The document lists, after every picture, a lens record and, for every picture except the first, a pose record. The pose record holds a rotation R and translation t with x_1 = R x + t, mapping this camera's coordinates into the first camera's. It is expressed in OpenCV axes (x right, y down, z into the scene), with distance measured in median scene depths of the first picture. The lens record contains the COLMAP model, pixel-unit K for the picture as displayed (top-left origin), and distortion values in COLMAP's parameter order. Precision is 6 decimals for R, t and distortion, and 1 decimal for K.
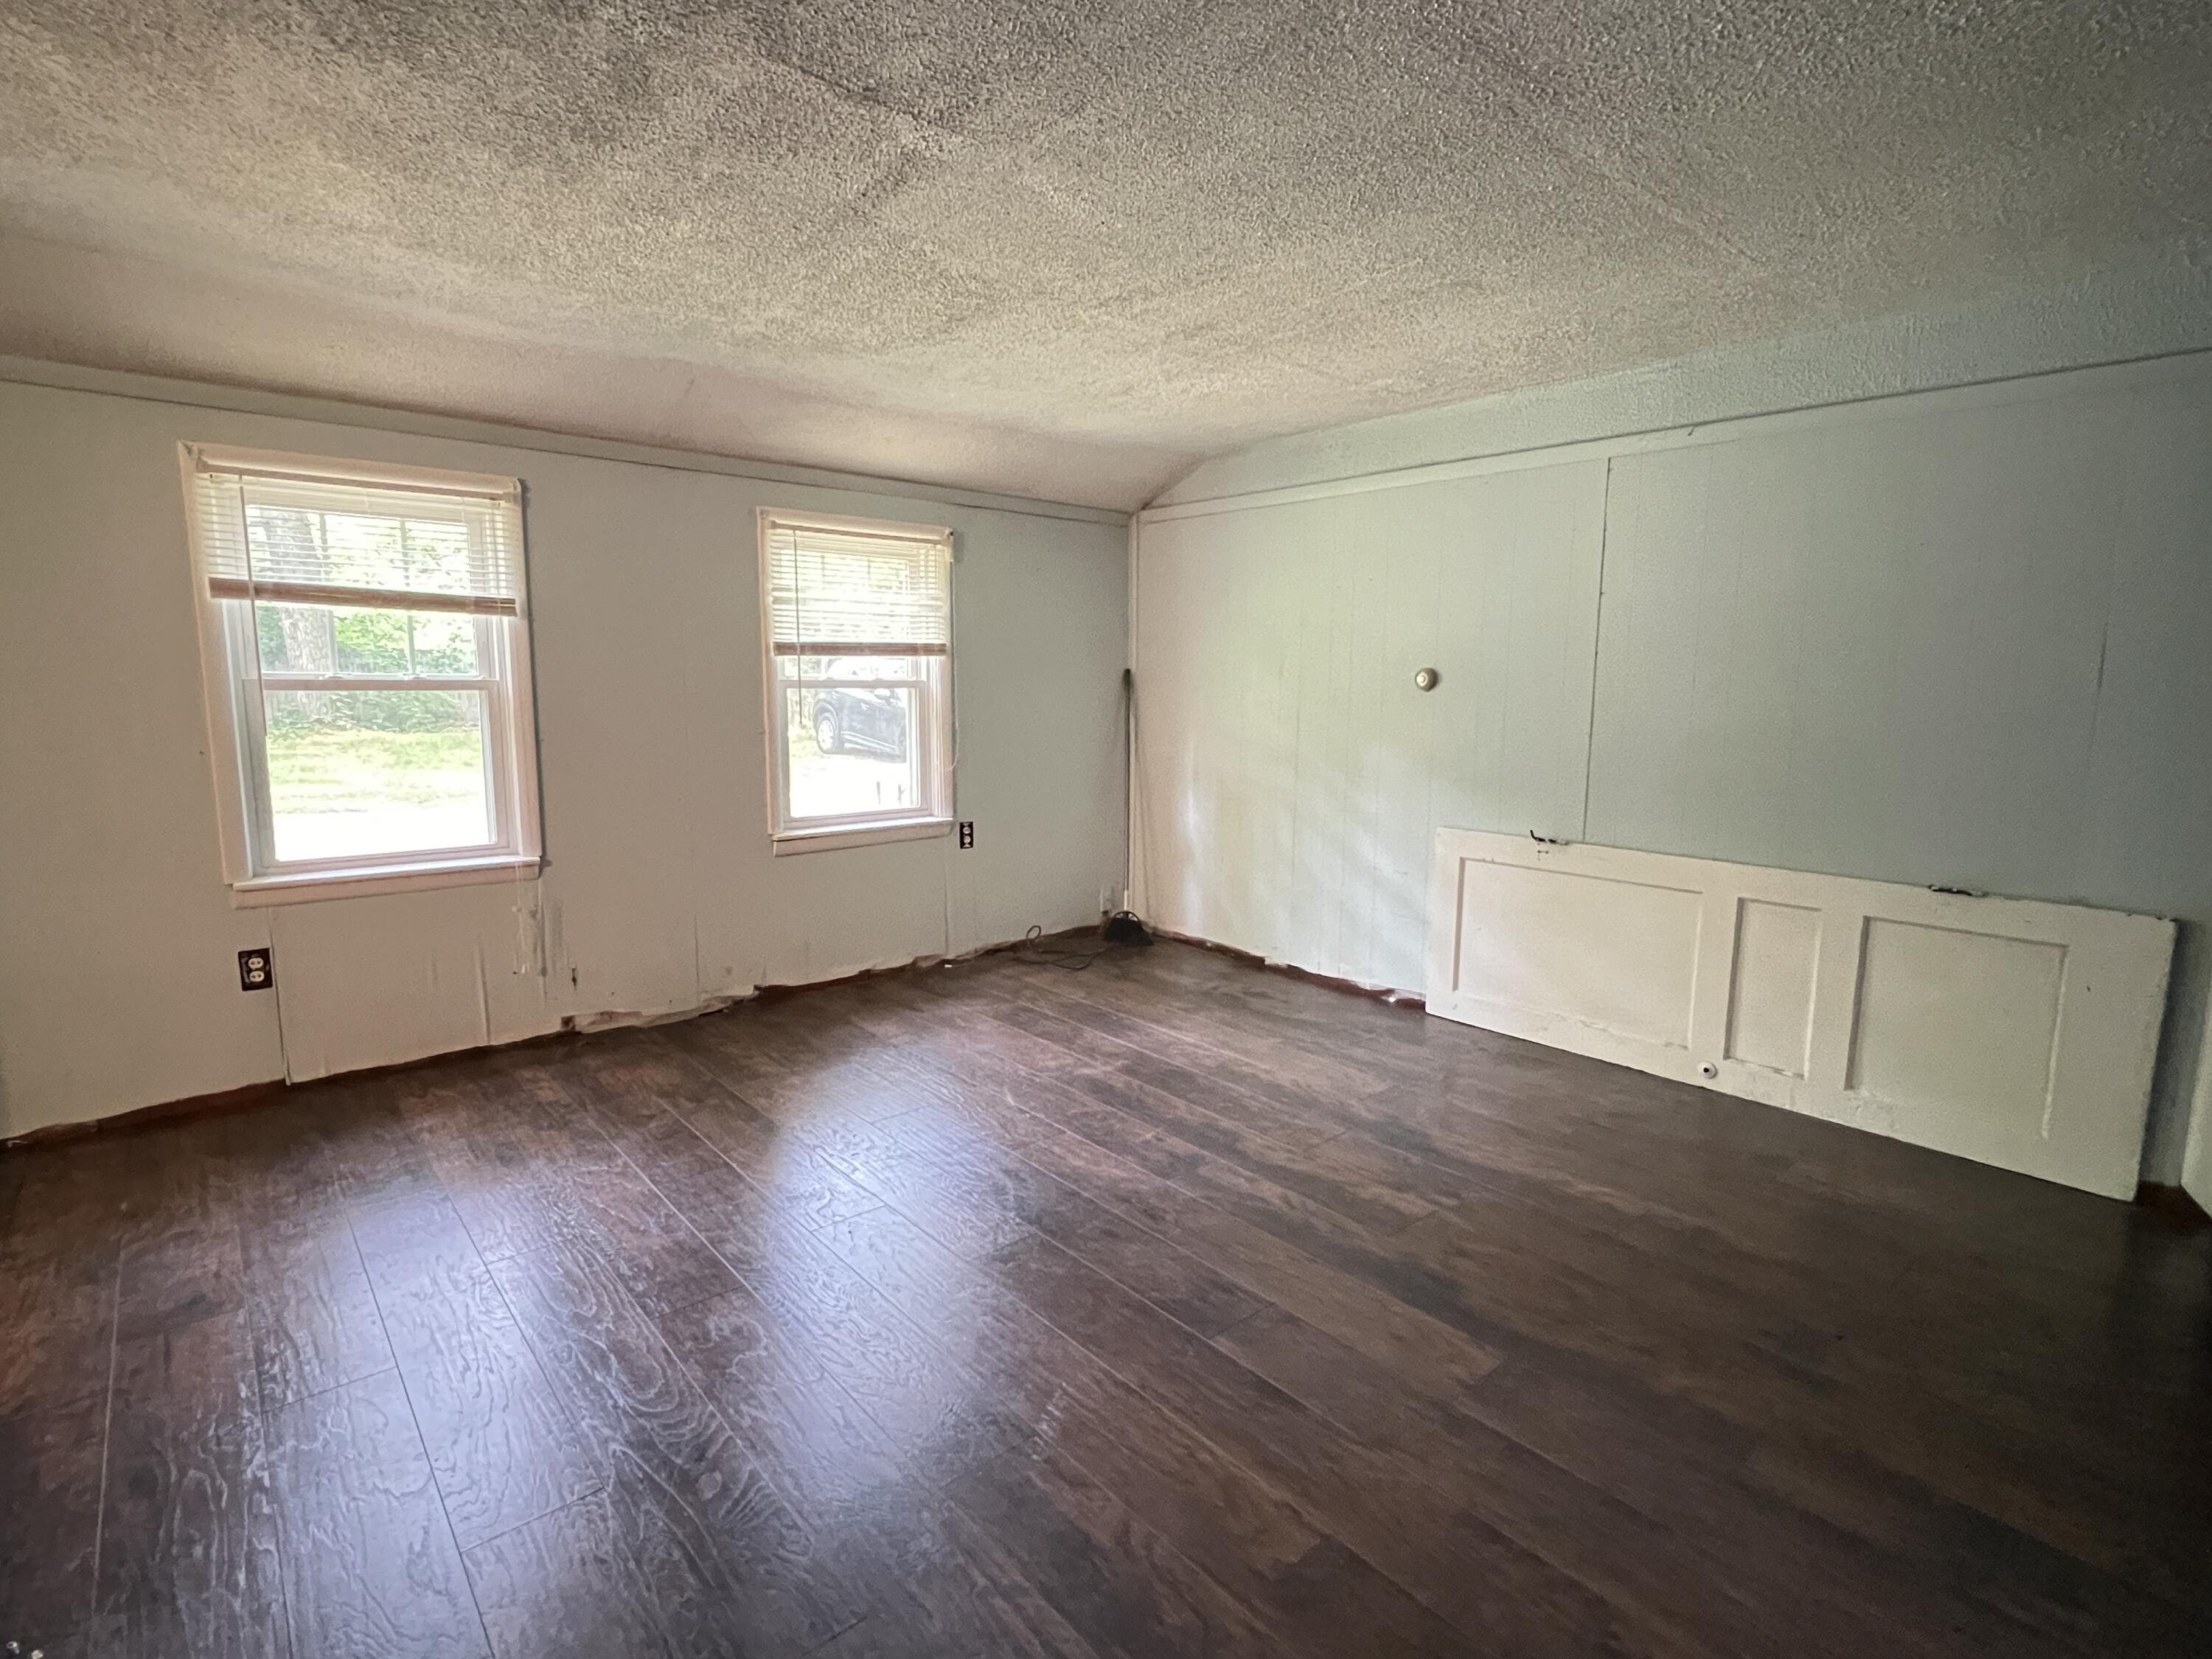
lens RADIAL K [[1085.2, 0, 1106.2], [0, 1085.2, 820.3], [0, 0, 1]] dist [-0.004416, 0.001708]
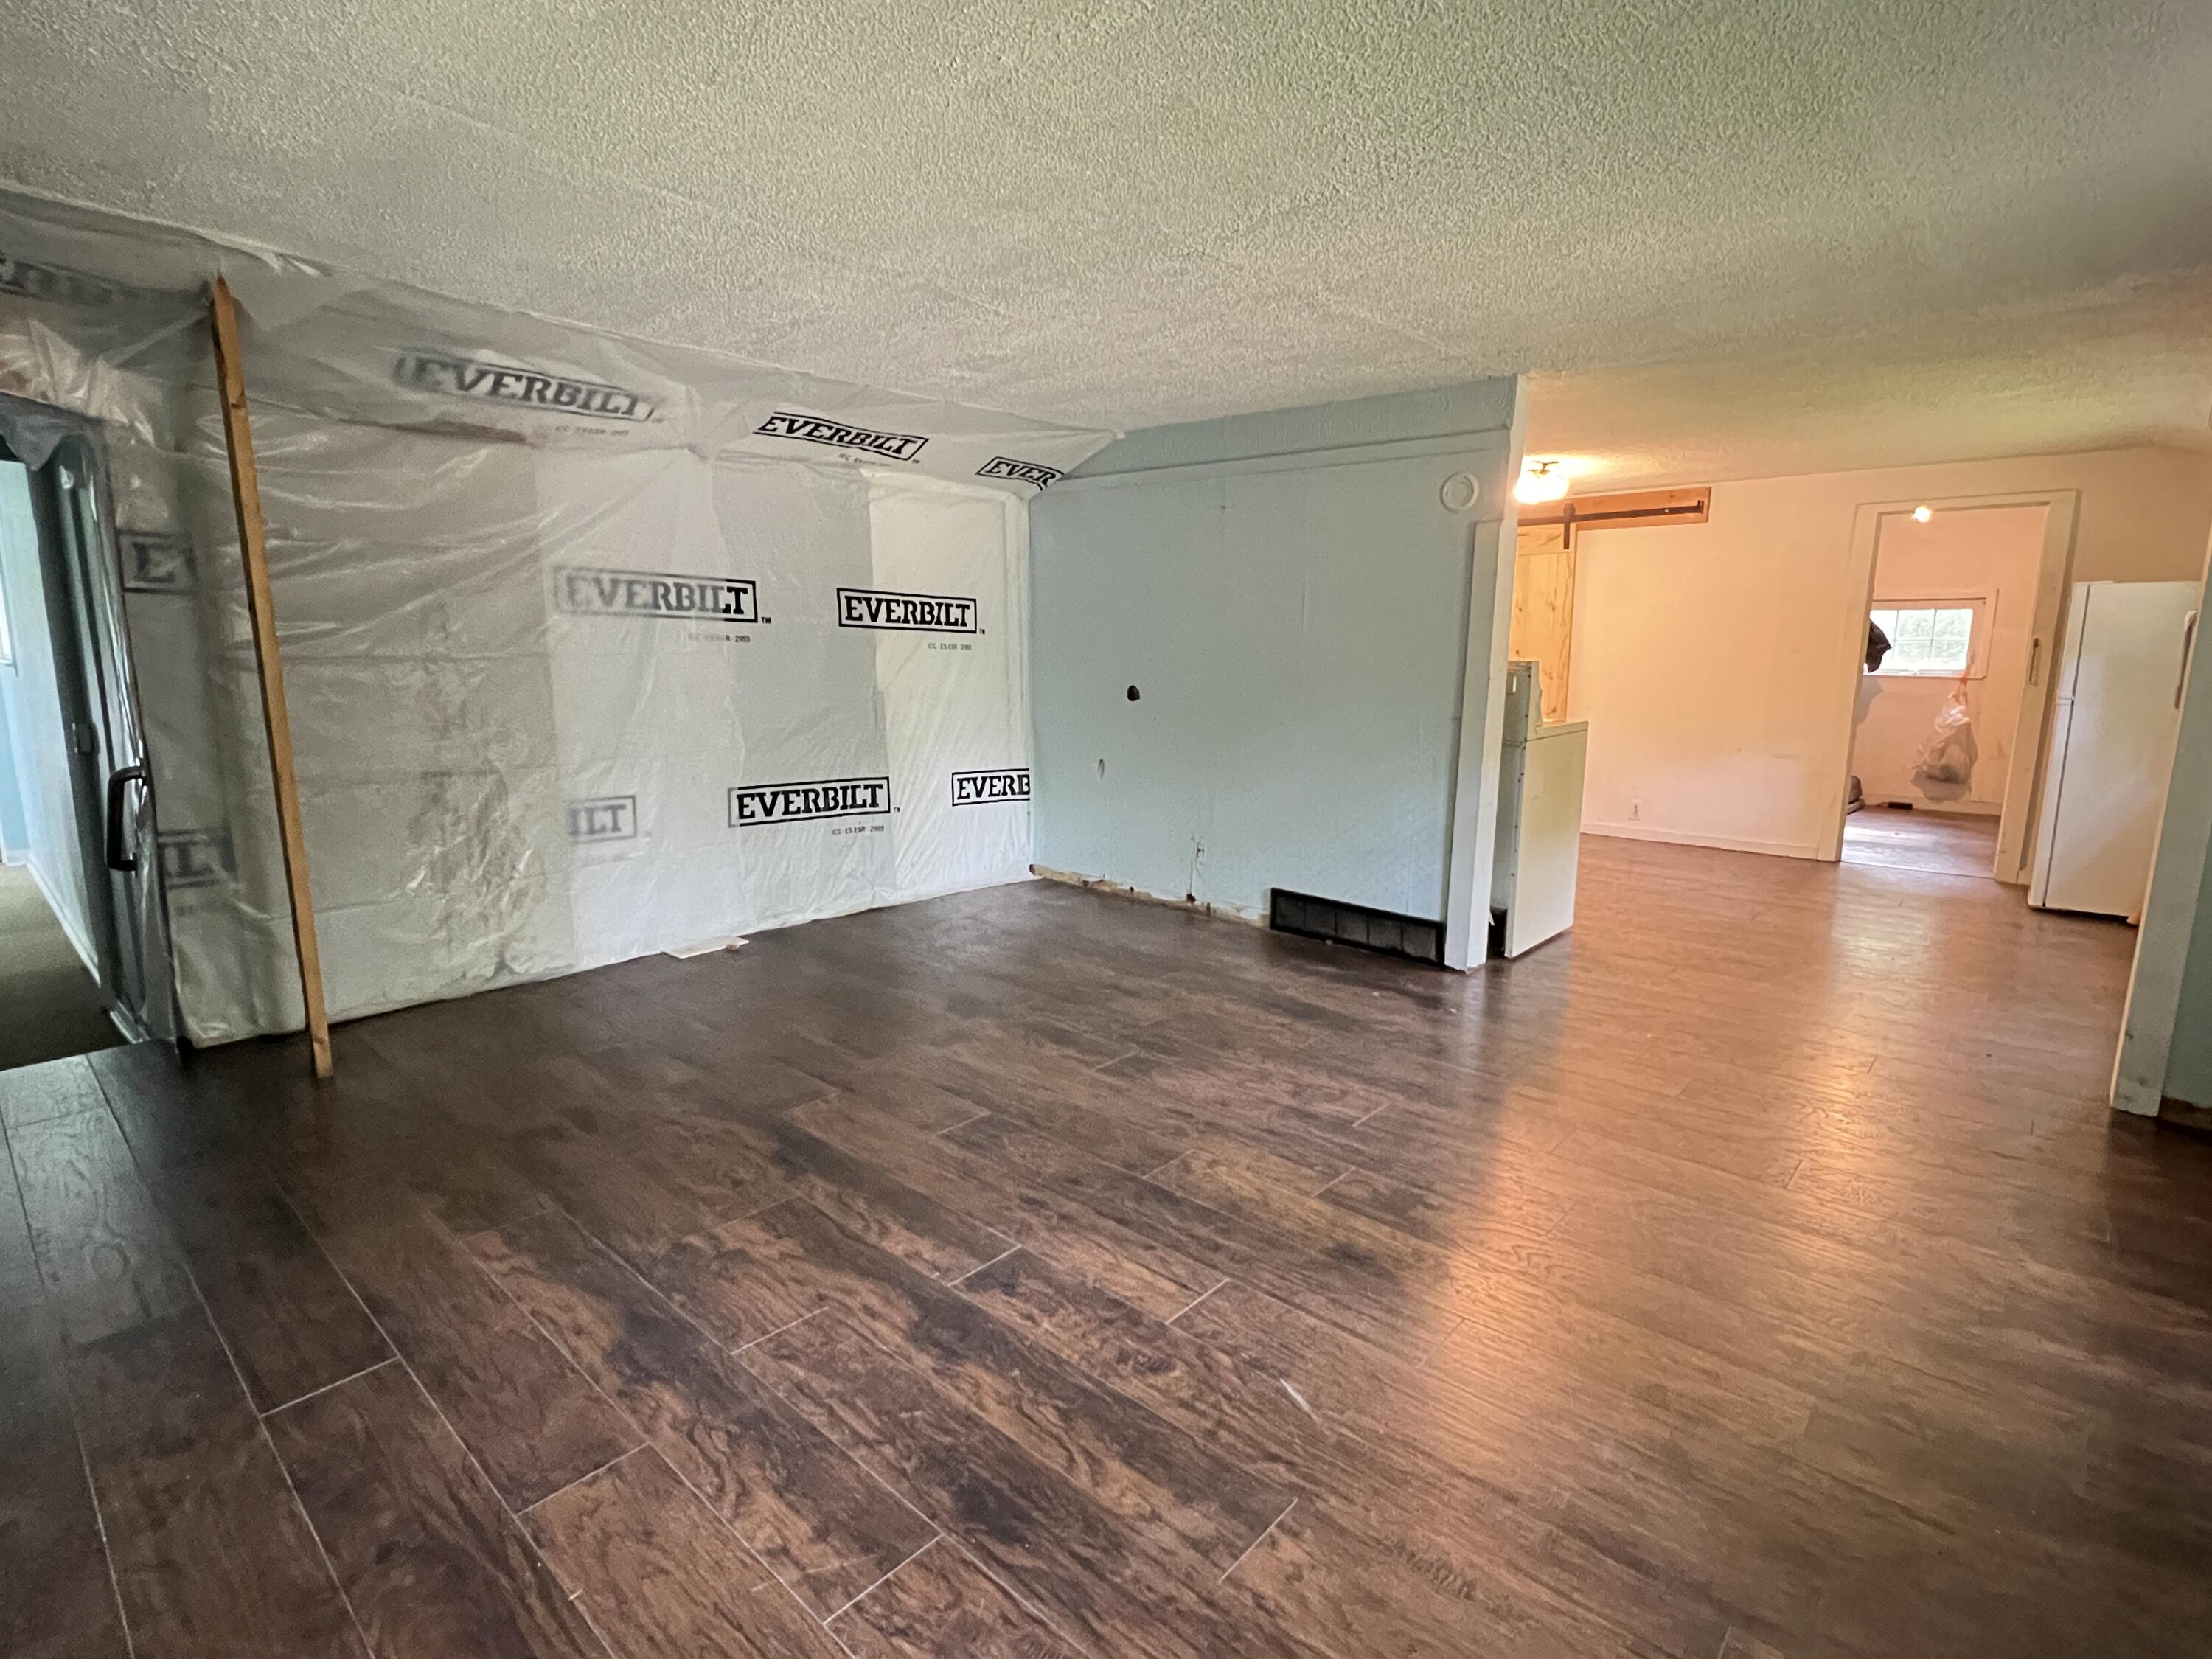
lens RADIAL K [[1085.2, 0, 1109.6], [0, 1085.2, 828.1], [0, 0, 1]] dist [-0.004416, 0.001708]
pose [[-0.990696, 0.008442, -0.135829, 0.076125], [-0.032163, 0.955276, 0.293960, -0.171099], [0.132236, 0.295594, -0.946117, 1.329039]]
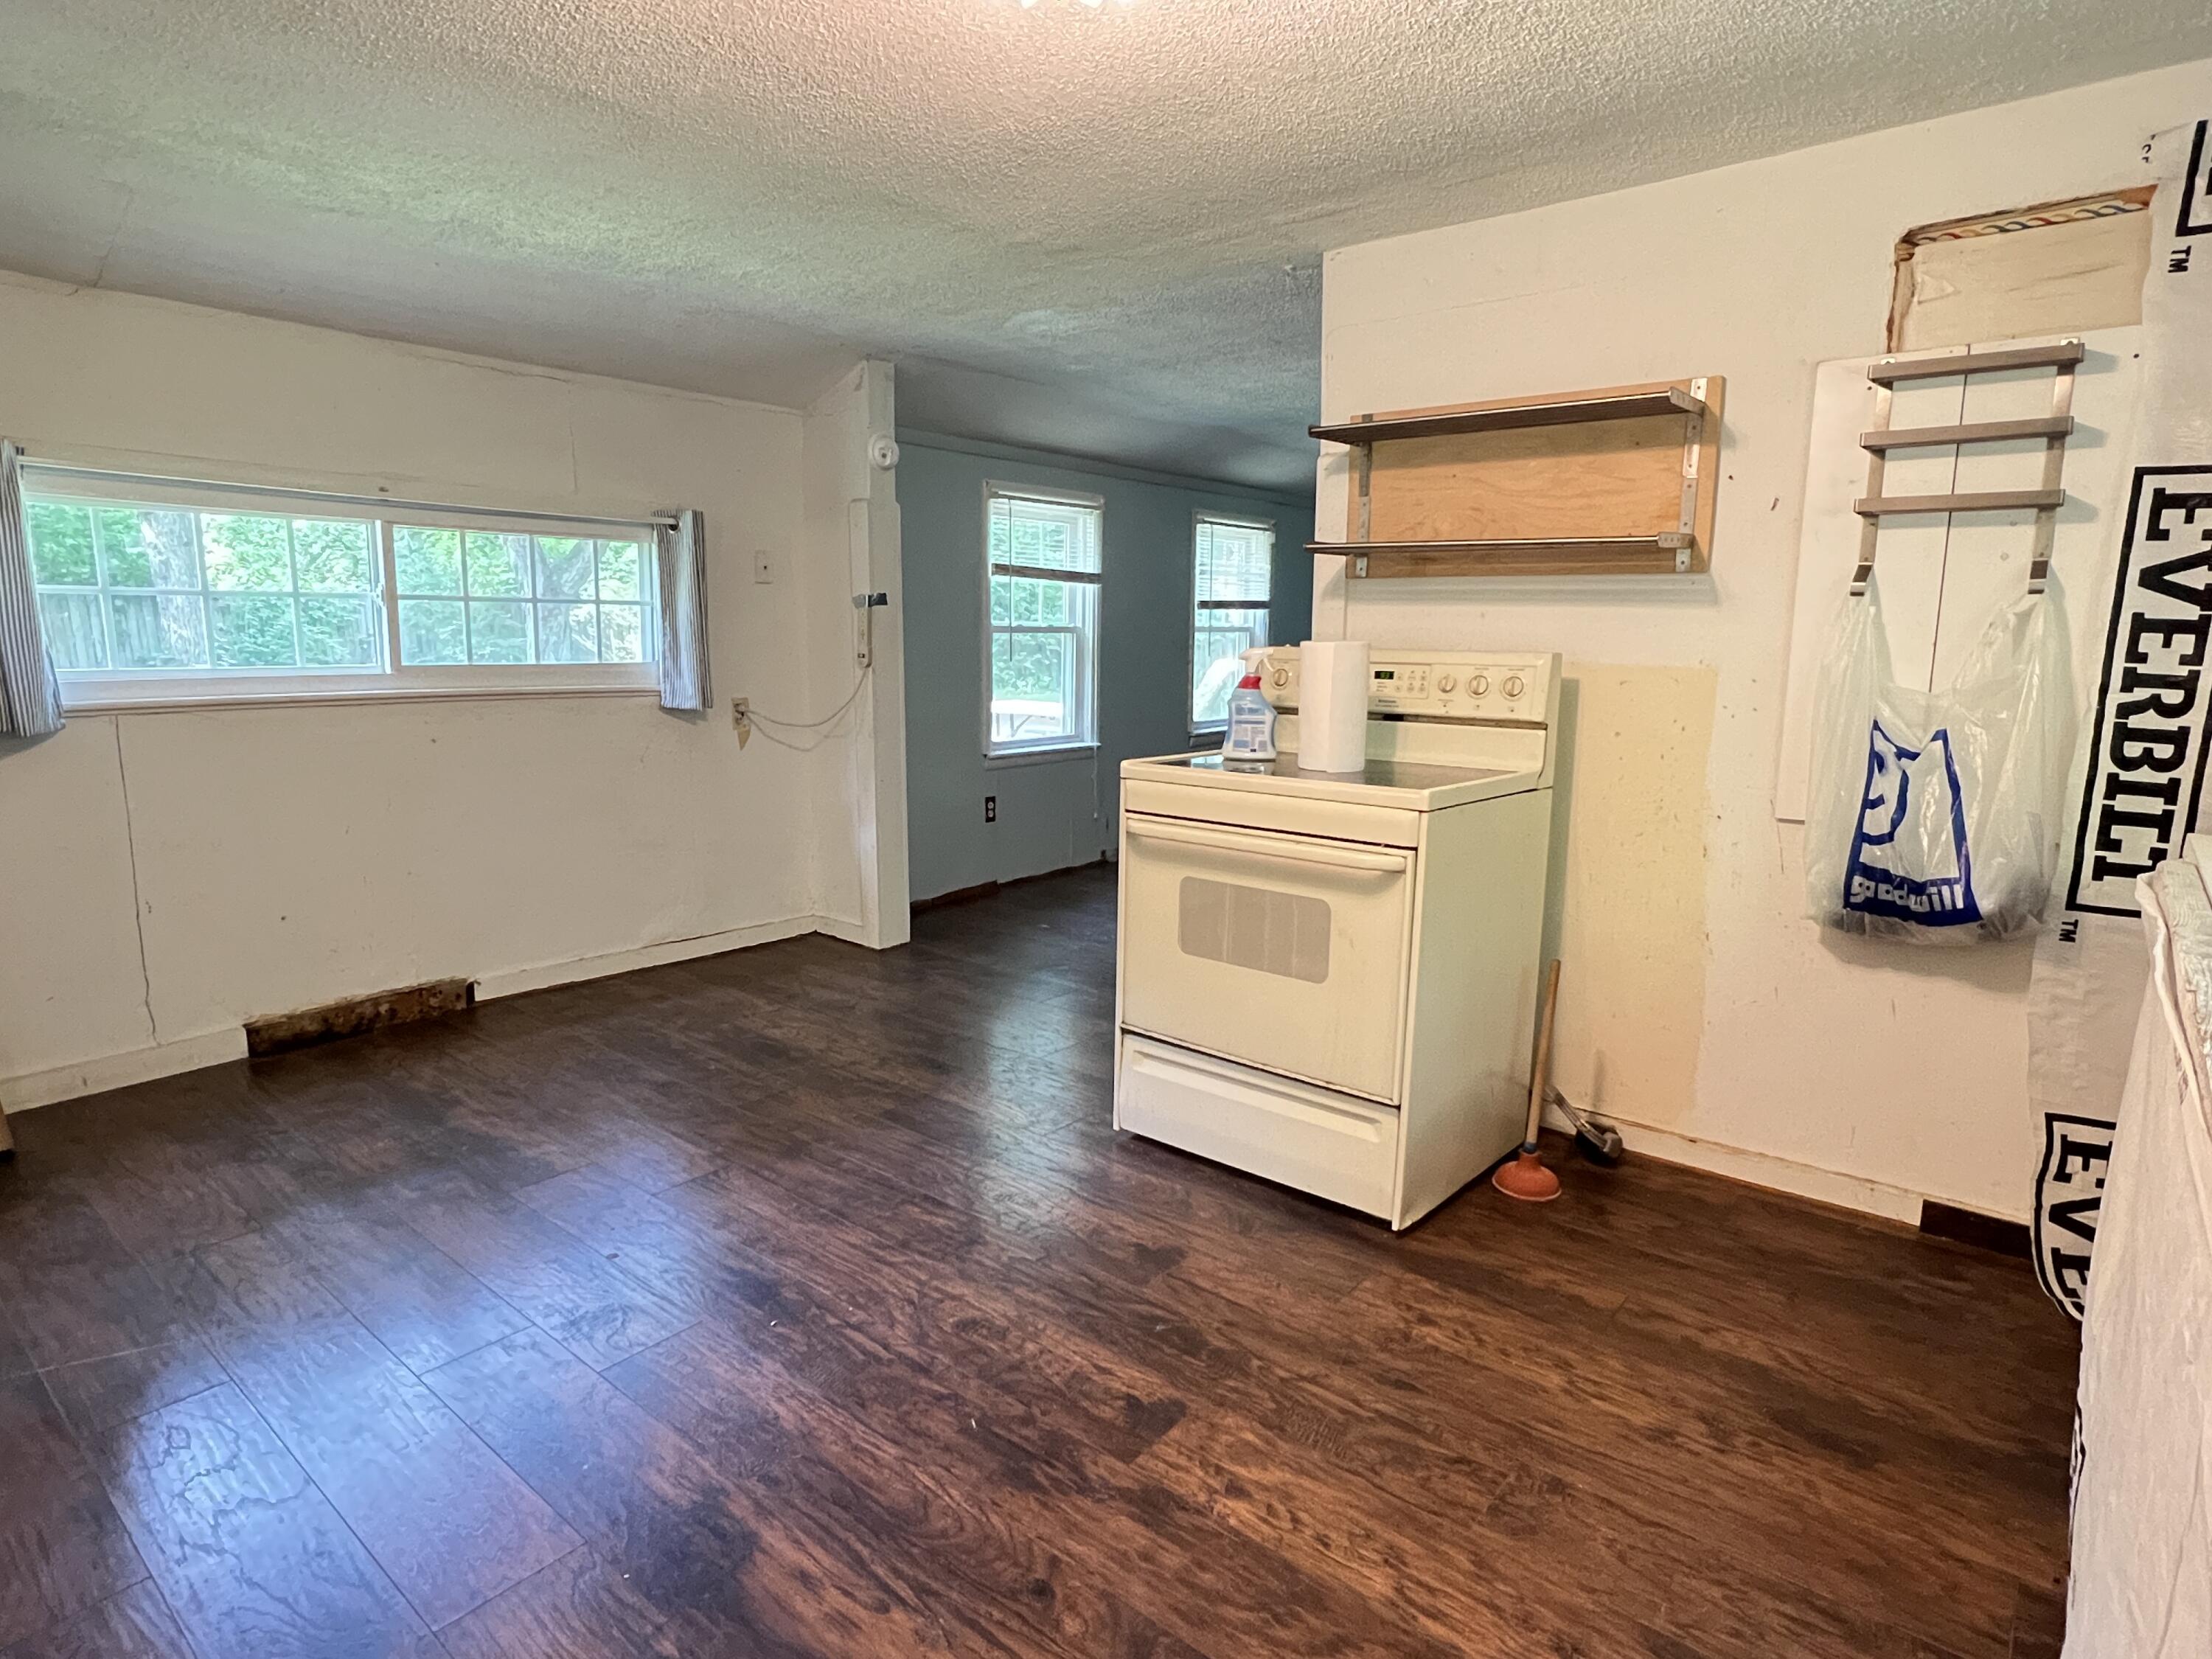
lens RADIAL K [[1209.5, 0, 1087.7], [0, 1209.5, 831.2], [0, 0, 1]] dist [-0.003836, 0.001582]
pose [[0.986267, -0.025491, 0.163177, -0.854644], [0.018804, 0.998924, 0.042399, 0.089004], [-0.164083, -0.038749, 0.985685, -0.708997]]
